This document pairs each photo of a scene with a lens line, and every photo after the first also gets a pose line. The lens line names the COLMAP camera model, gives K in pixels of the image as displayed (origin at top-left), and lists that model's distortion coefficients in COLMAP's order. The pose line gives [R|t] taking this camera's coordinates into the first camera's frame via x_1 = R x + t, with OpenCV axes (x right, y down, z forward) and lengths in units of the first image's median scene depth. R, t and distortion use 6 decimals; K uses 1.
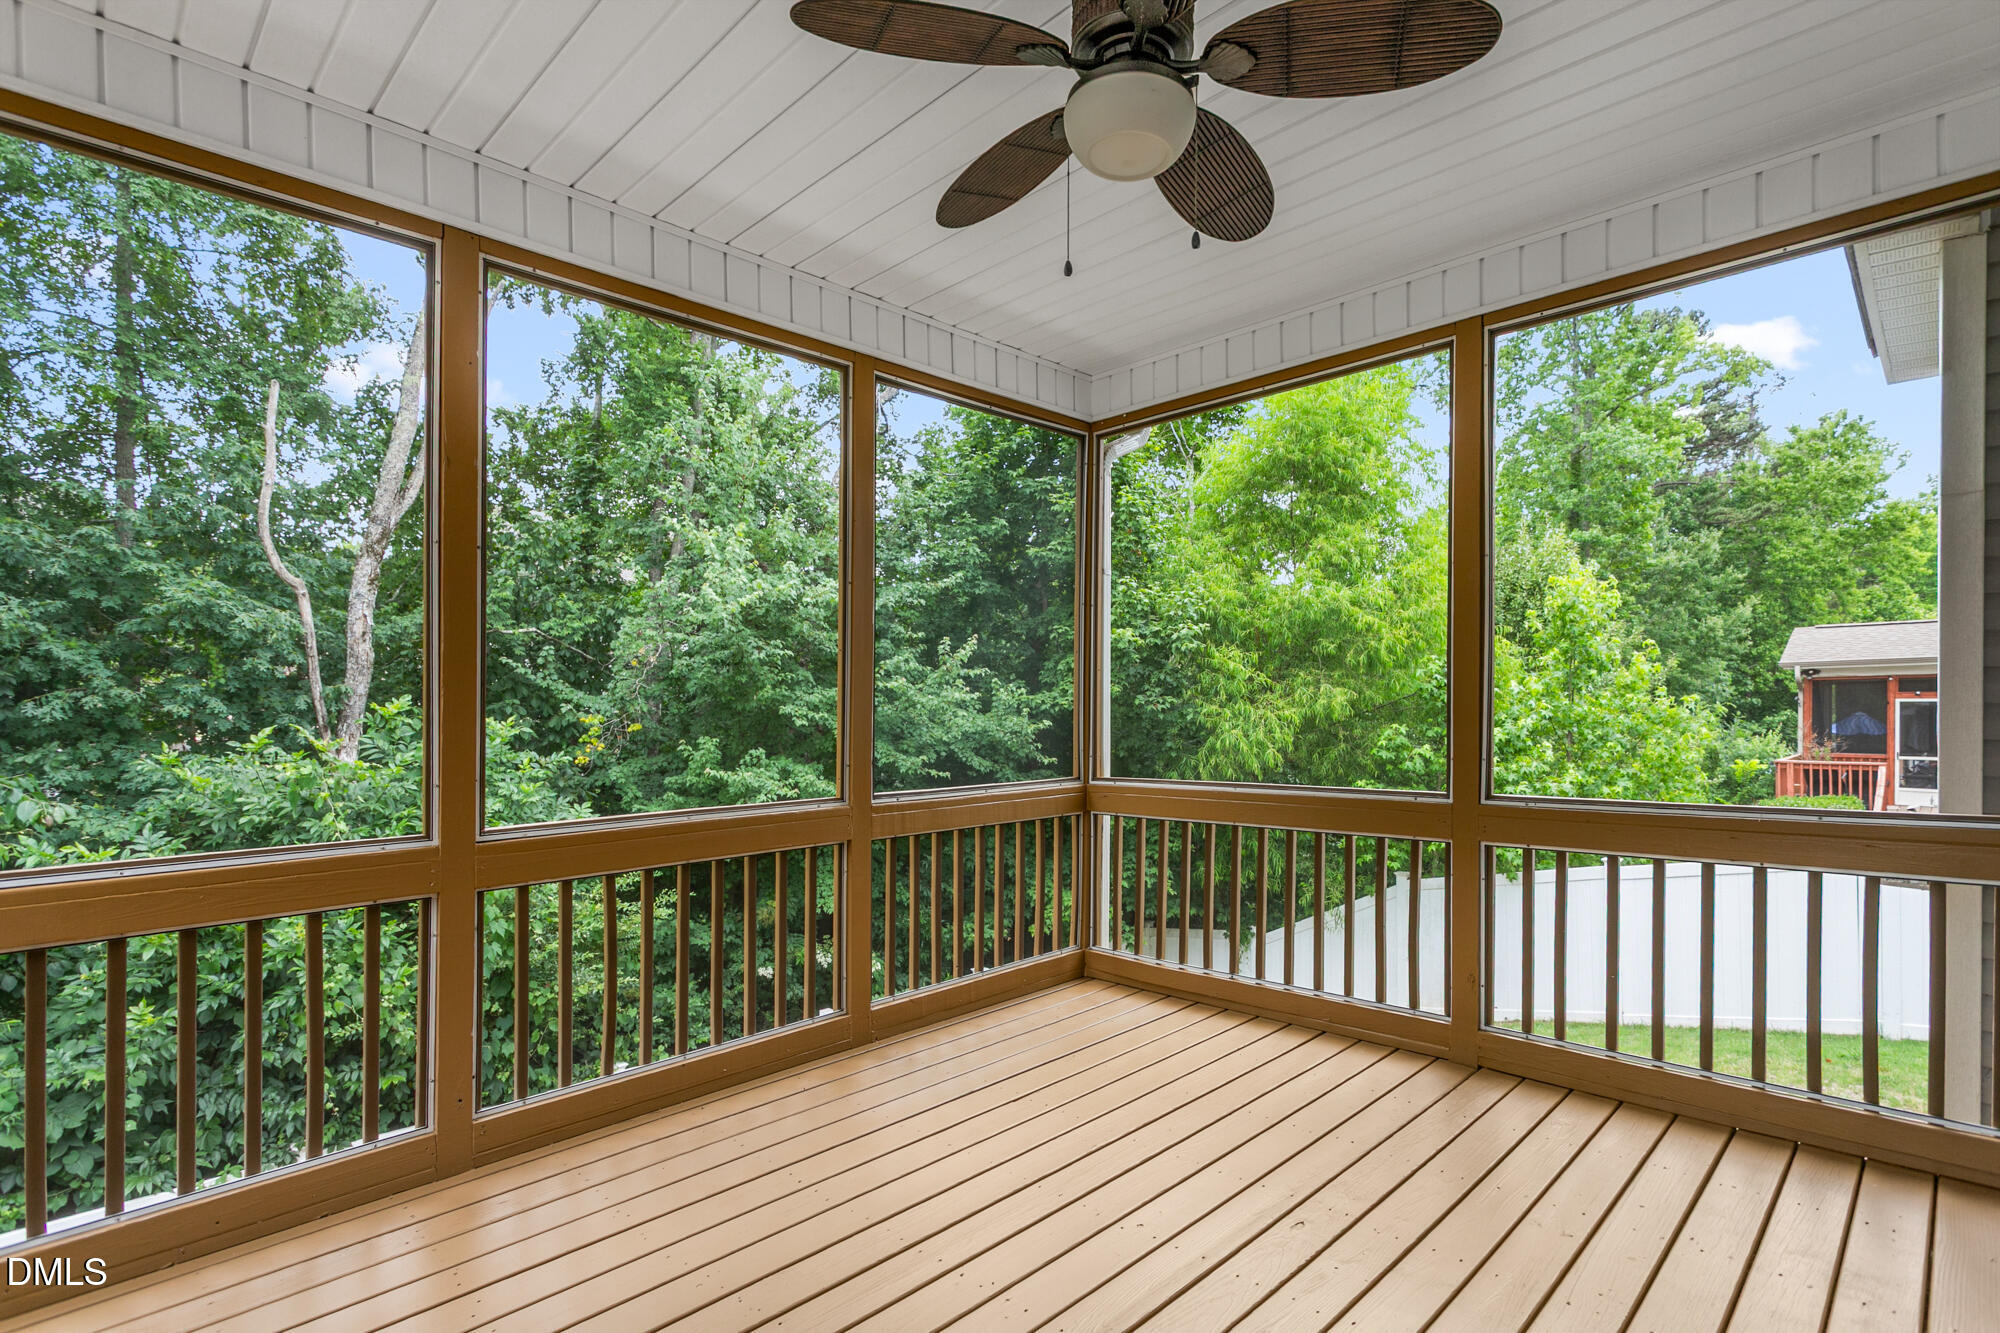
lens RADIAL K [[973.0, 0, 997.2], [0, 973.0, 686.9], [0, 0, 1]] dist [0.000992, 0.000942]
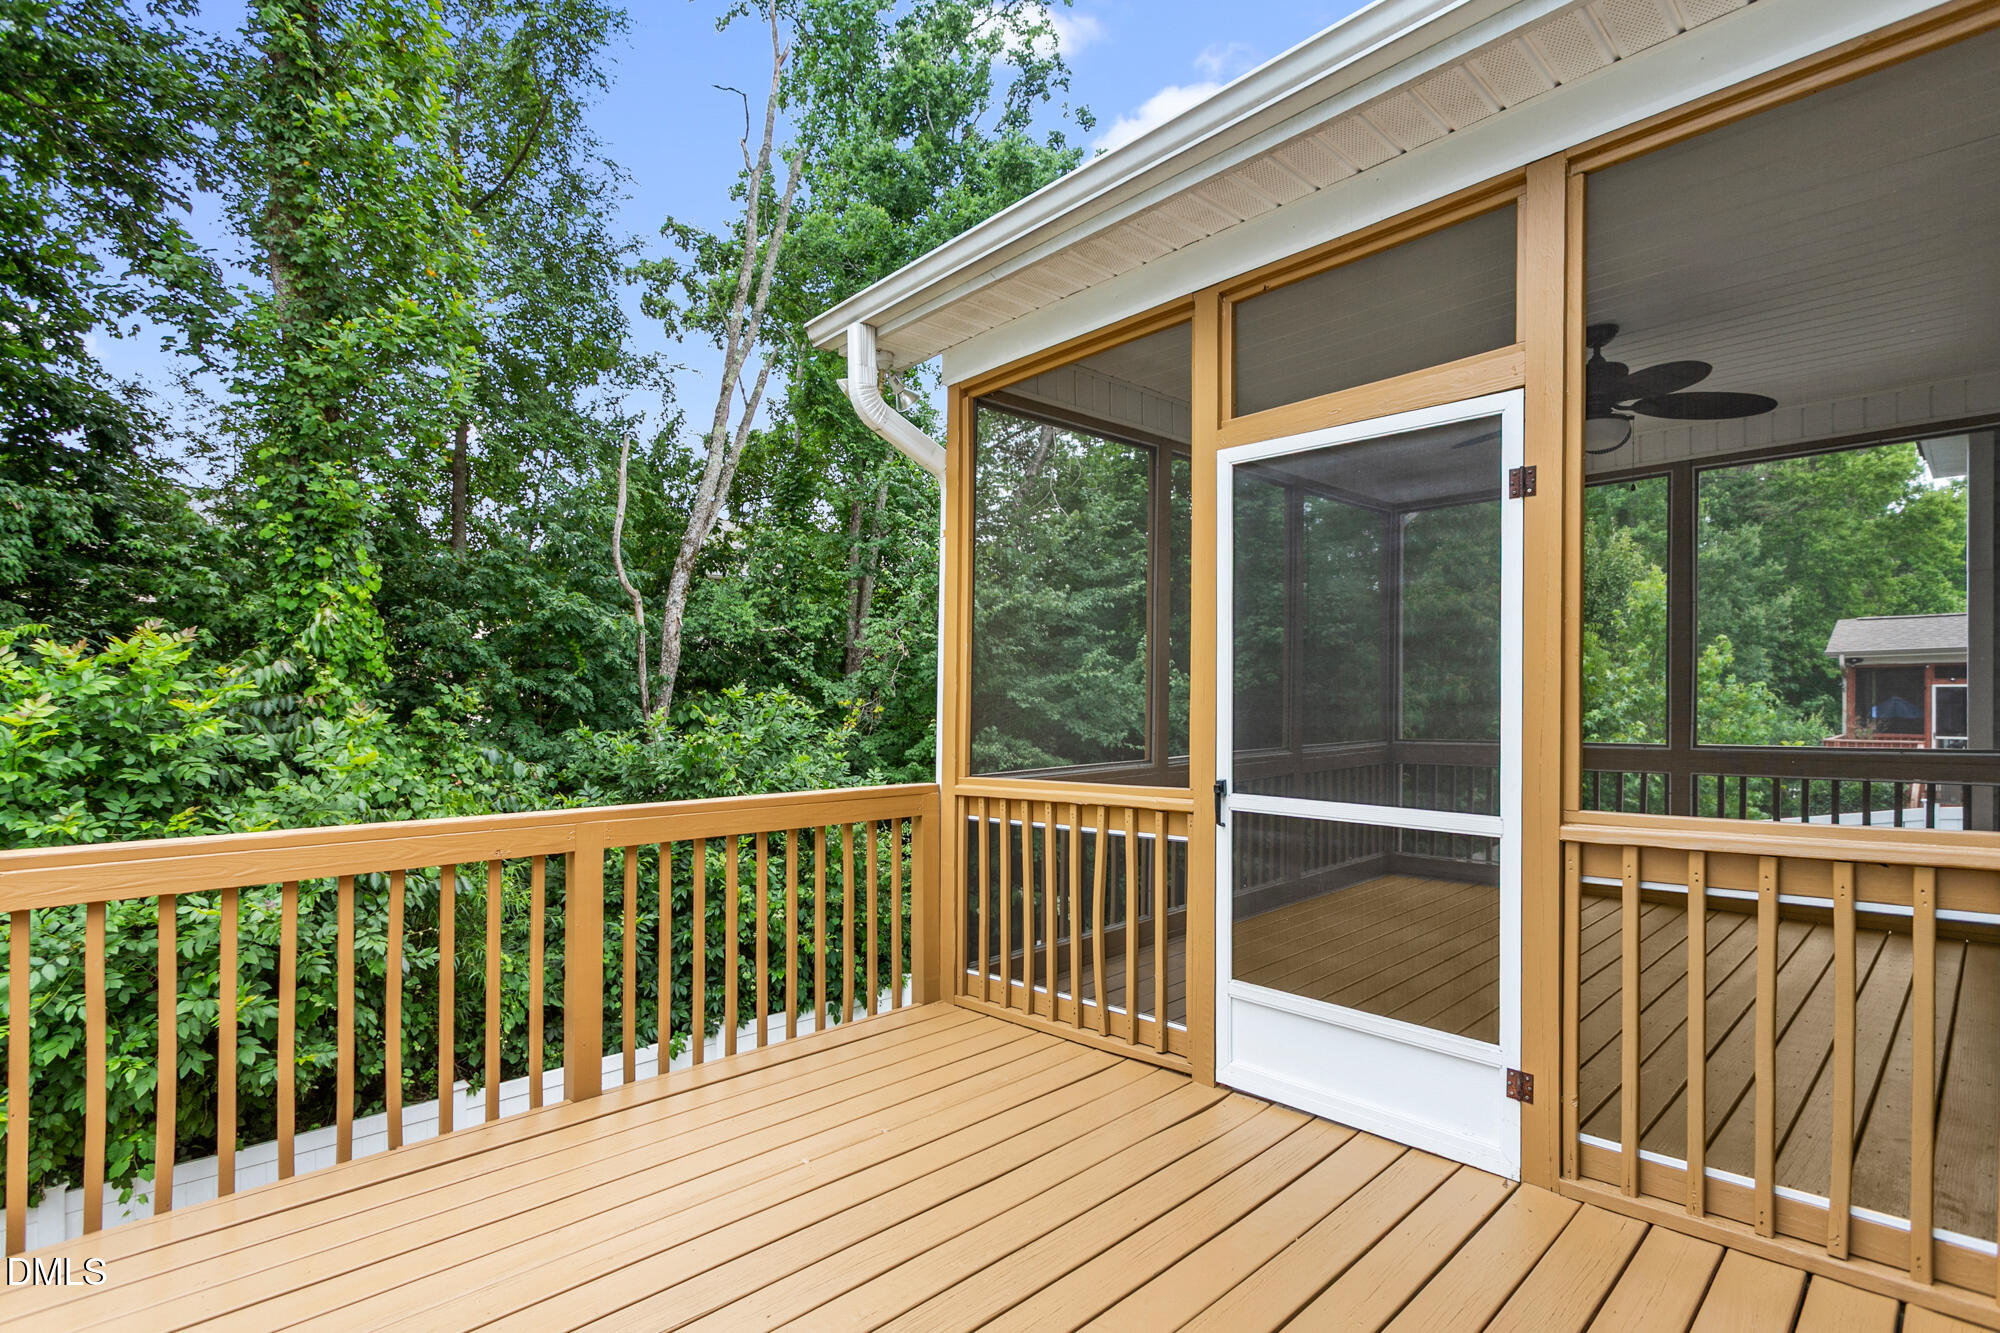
lens RADIAL K [[973.0, 0, 991.1], [0, 973.0, 673.8], [0, 0, 1]] dist [0.000992, 0.000942]
pose [[0.999784, -0.000142, -0.020788, -0.077636], [0.000196, 0.999997, 0.002596, -0.001977], [0.020788, -0.002599, 0.999781, -0.081287]]
